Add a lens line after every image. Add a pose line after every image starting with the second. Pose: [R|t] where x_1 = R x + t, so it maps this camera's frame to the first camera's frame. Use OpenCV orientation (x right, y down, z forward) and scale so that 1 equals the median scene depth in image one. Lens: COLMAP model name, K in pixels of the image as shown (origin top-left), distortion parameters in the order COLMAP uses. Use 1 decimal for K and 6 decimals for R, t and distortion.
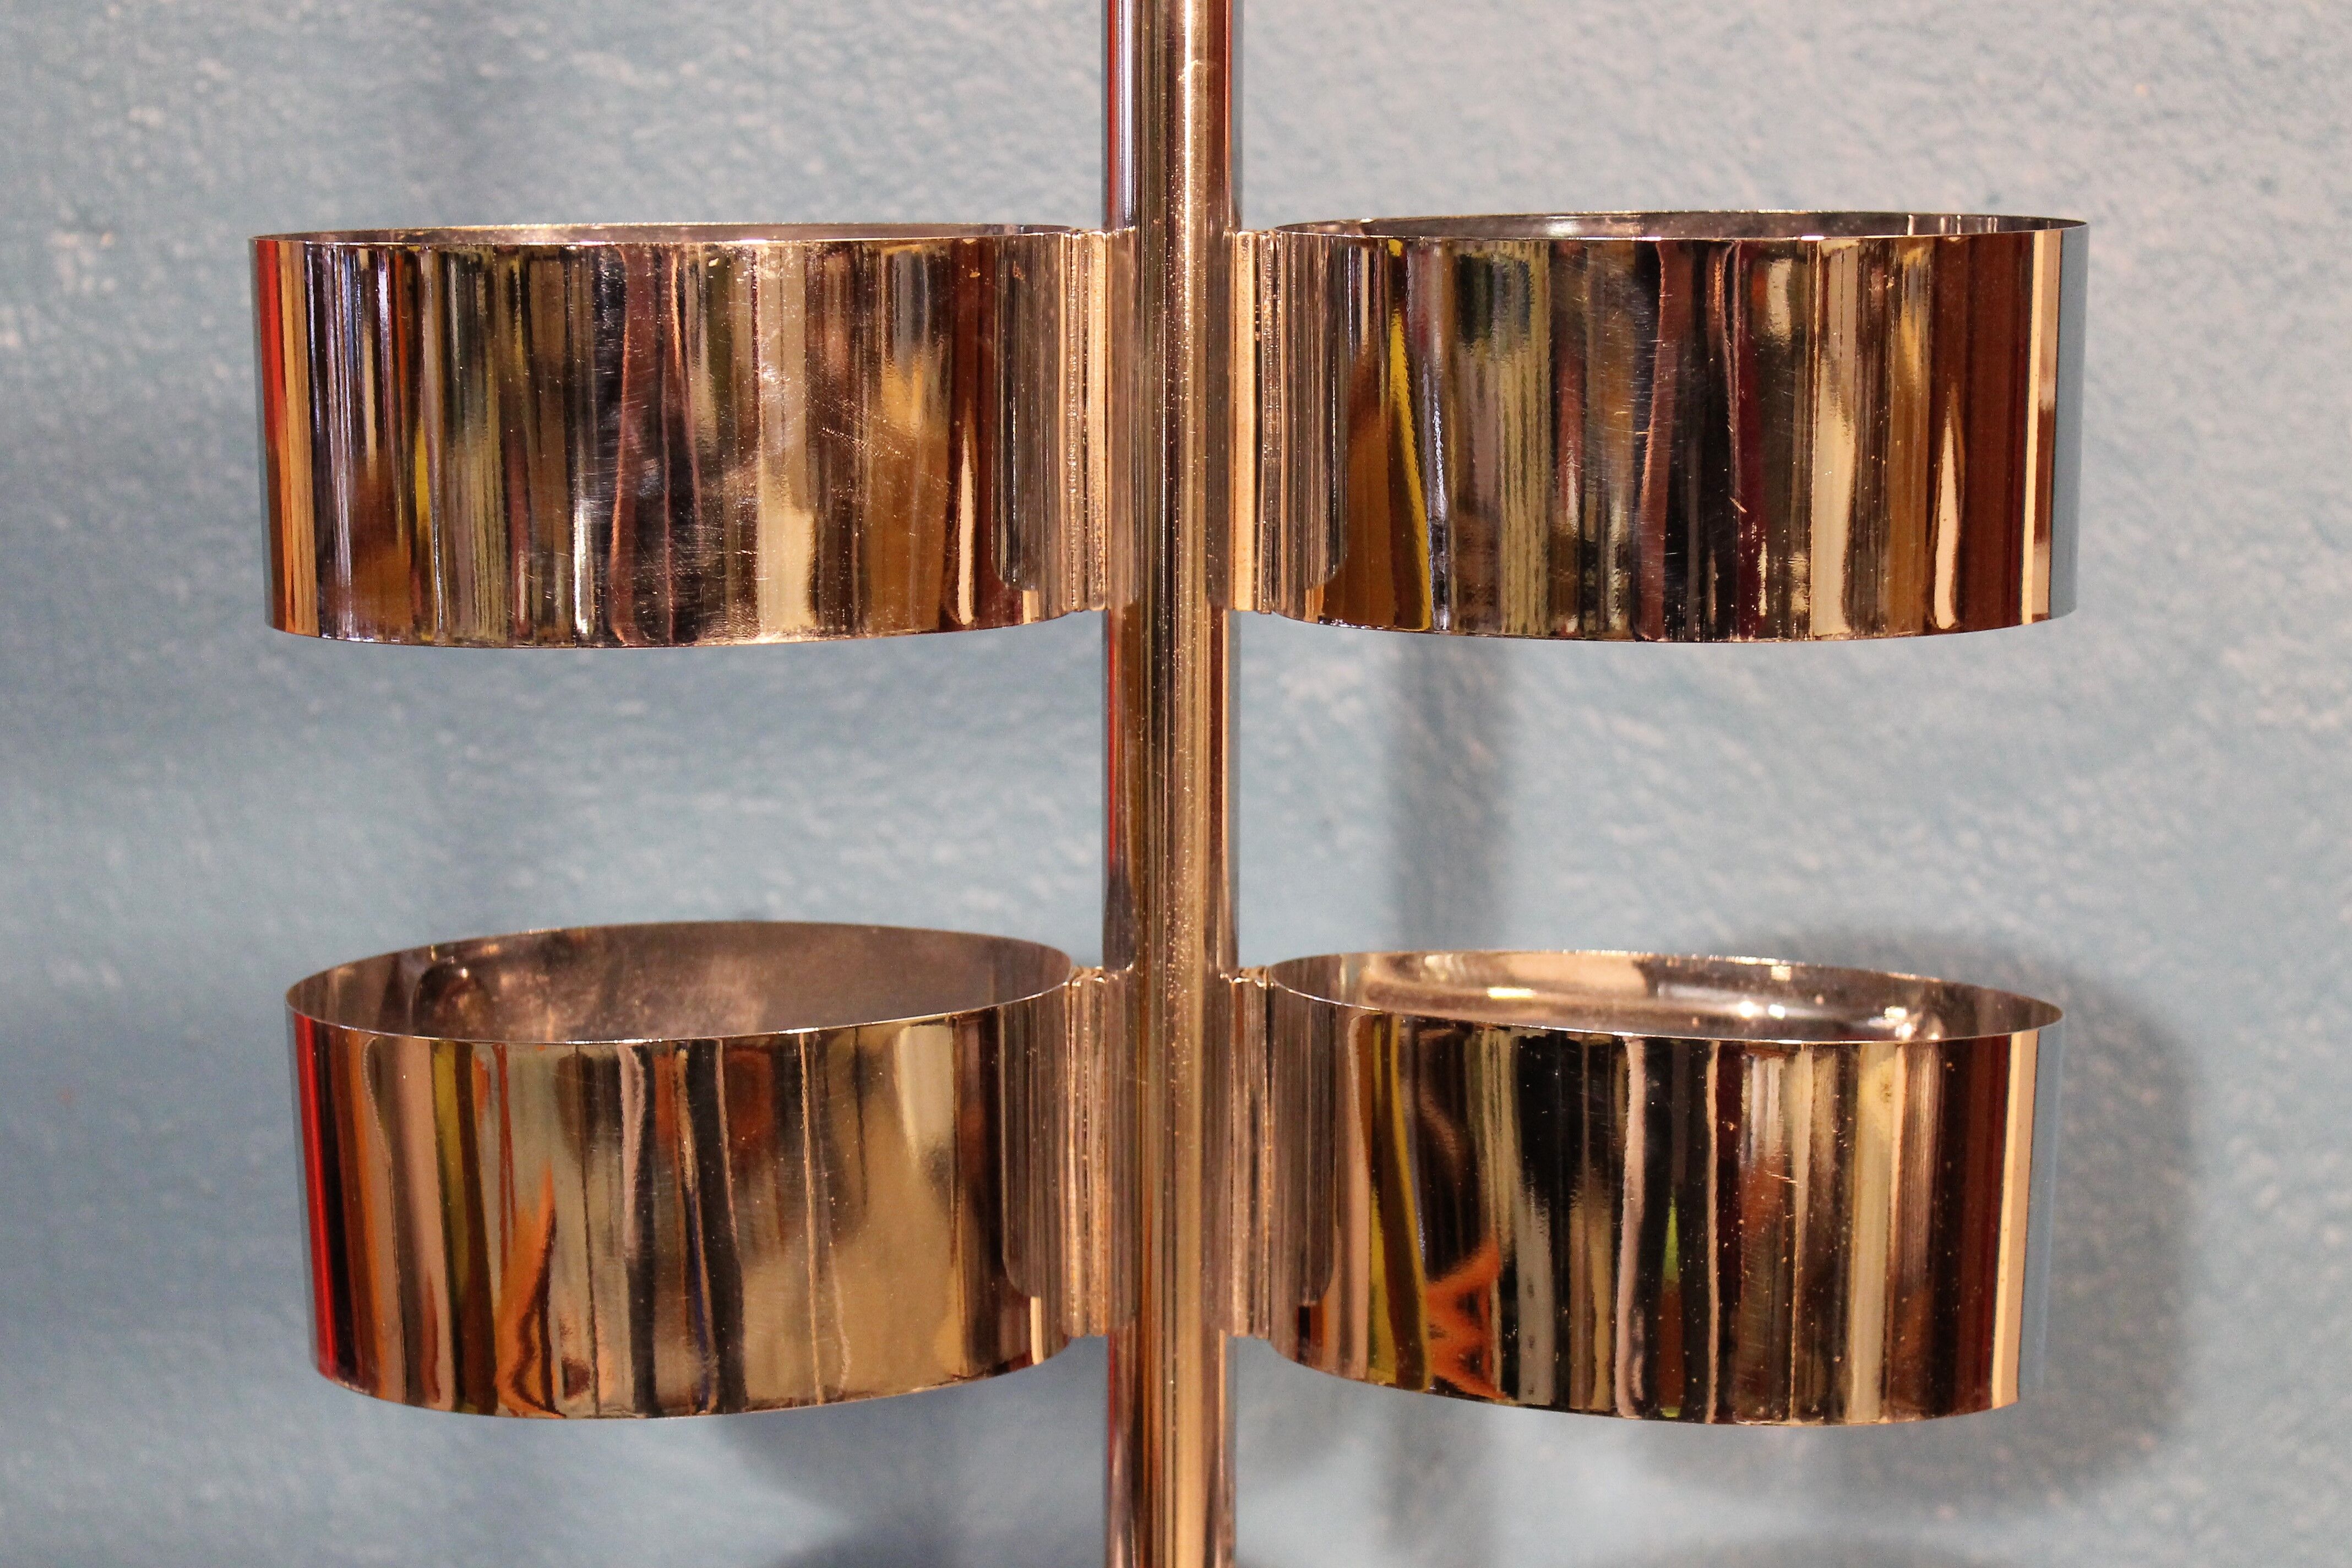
lens RADIAL K [[4367.3, 0, 1176.0], [0, 4367.3, 784.0], [0, 0, 1]] dist [0.011539, 0.152706]
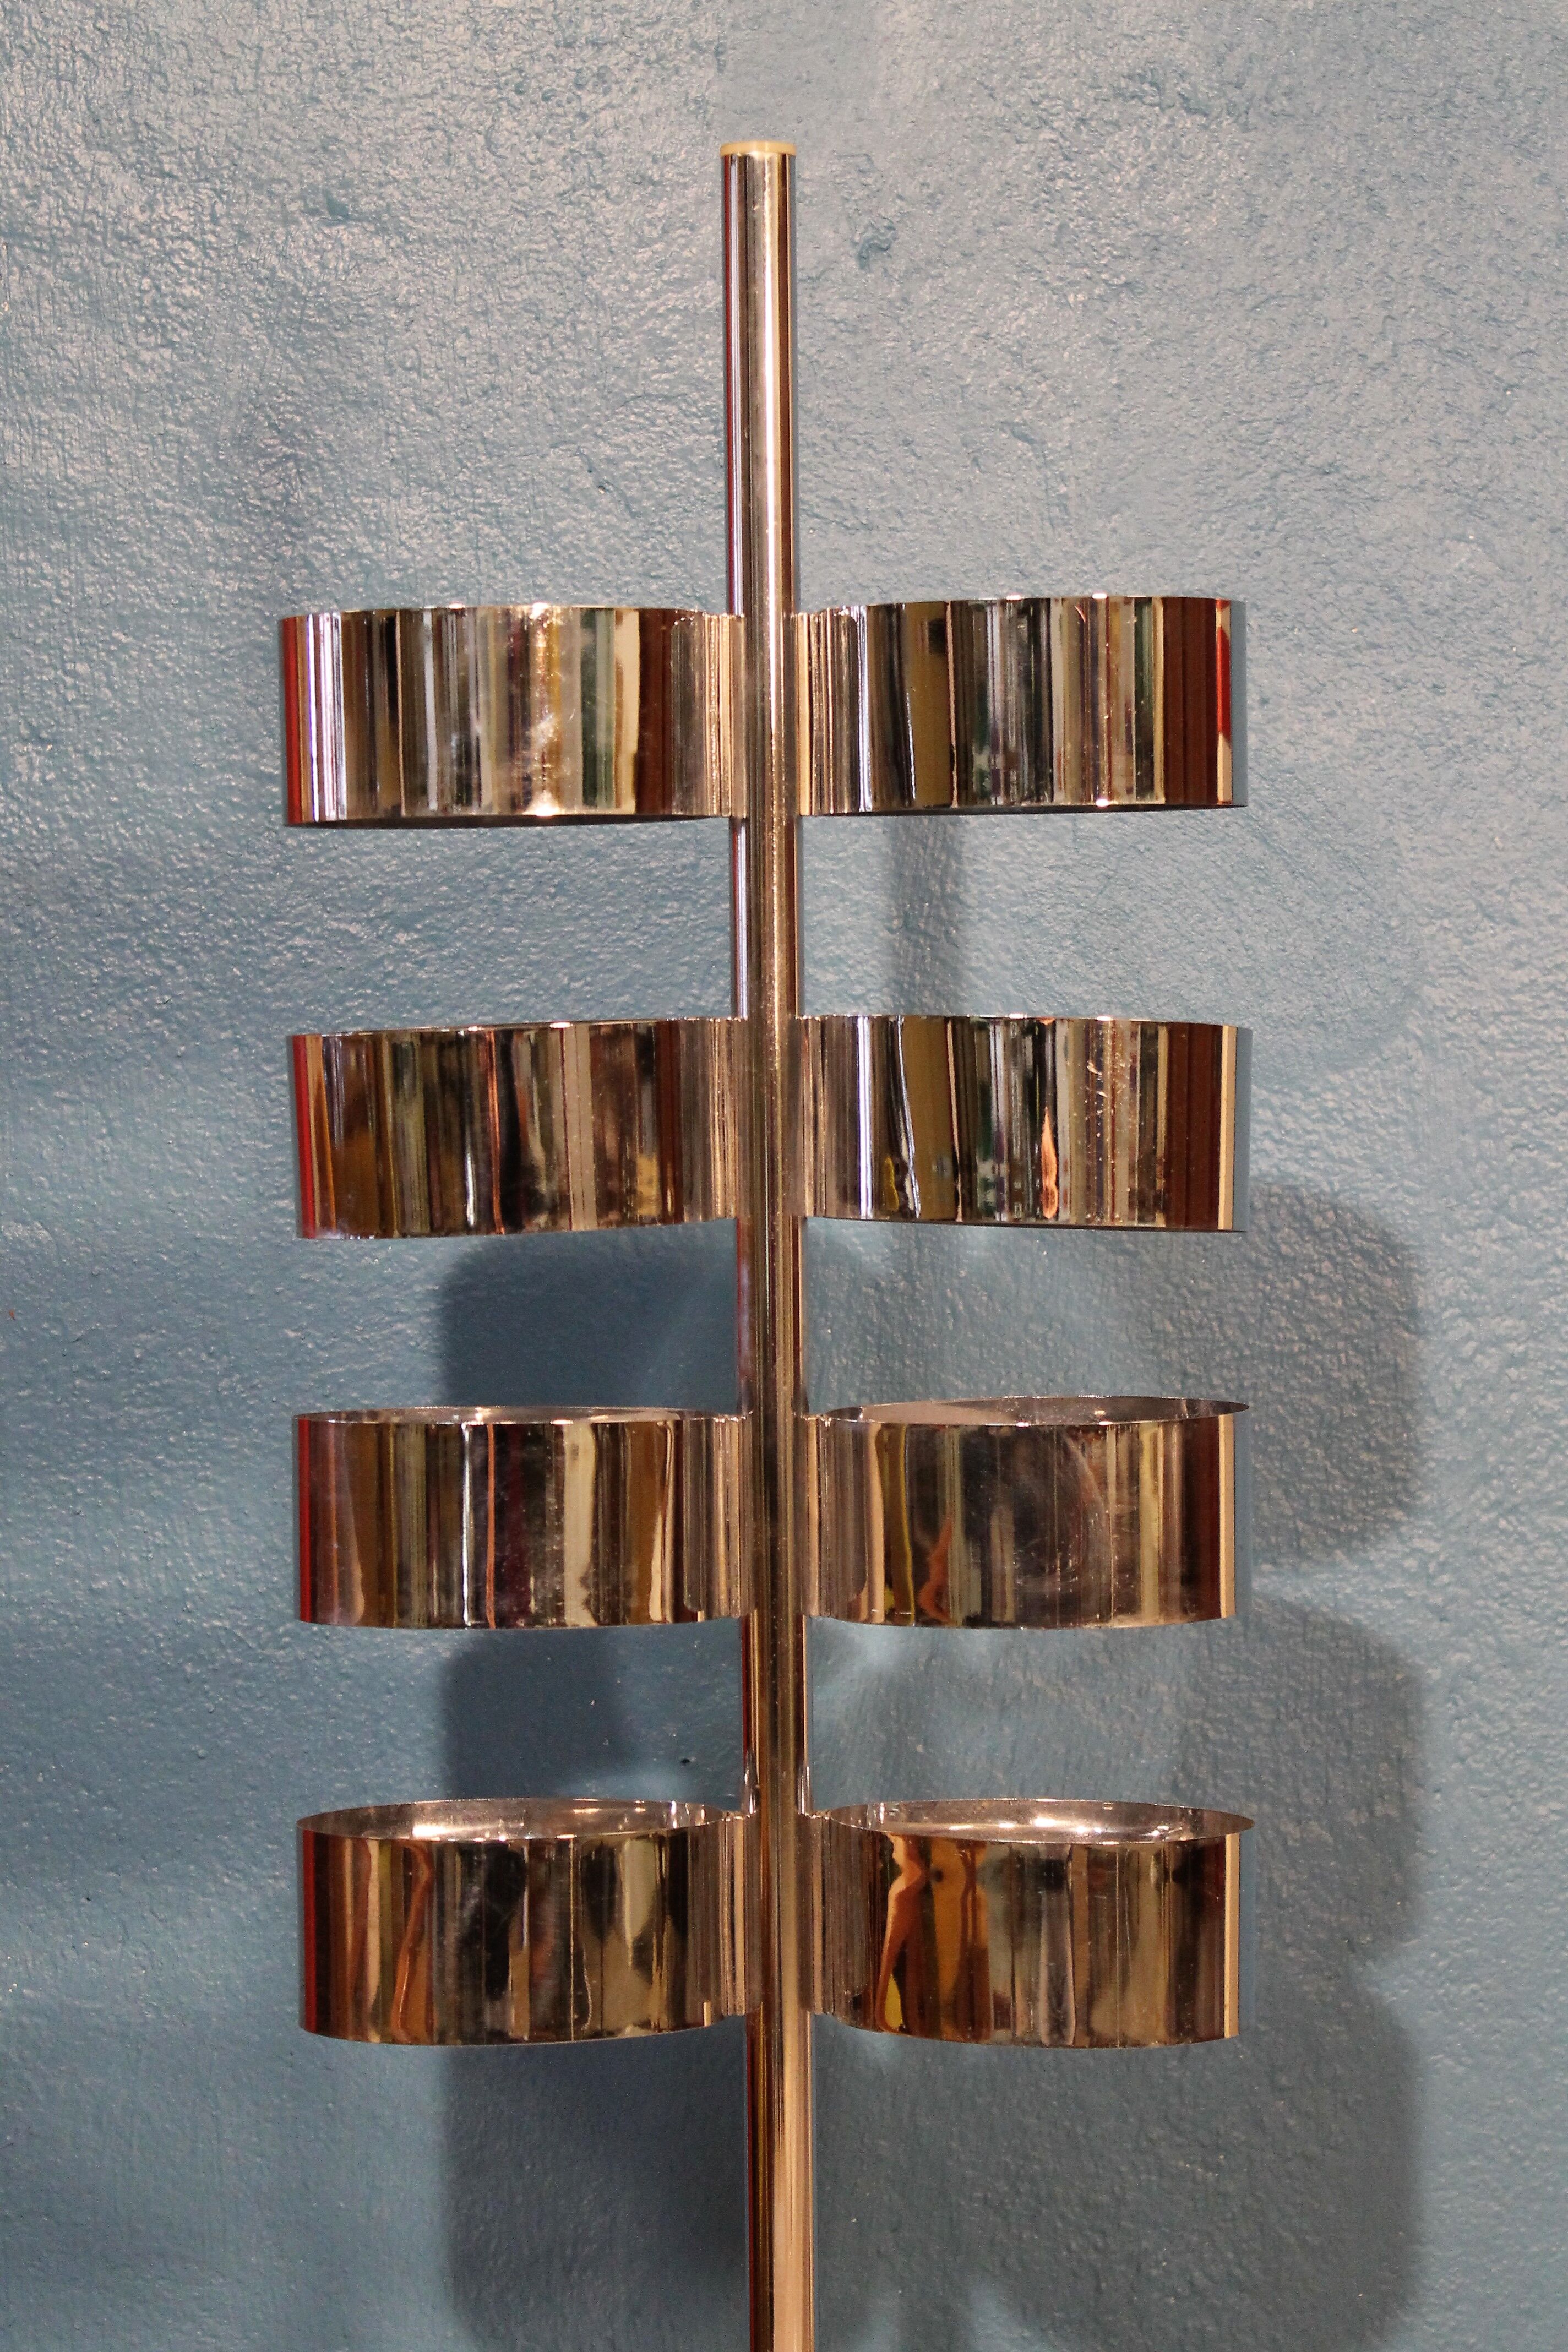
lens RADIAL K [[4809.9, 0, 784.0], [0, 4809.9, 1176.0], [0, 0, 1]] dist [0.025563, 0.106976]
pose [[0.999499, -0.014939, 0.027912, -0.035302], [0.018501, 0.991066, -0.132080, 0.255683], [-0.025689, 0.132530, 0.990846, -0.671801]]
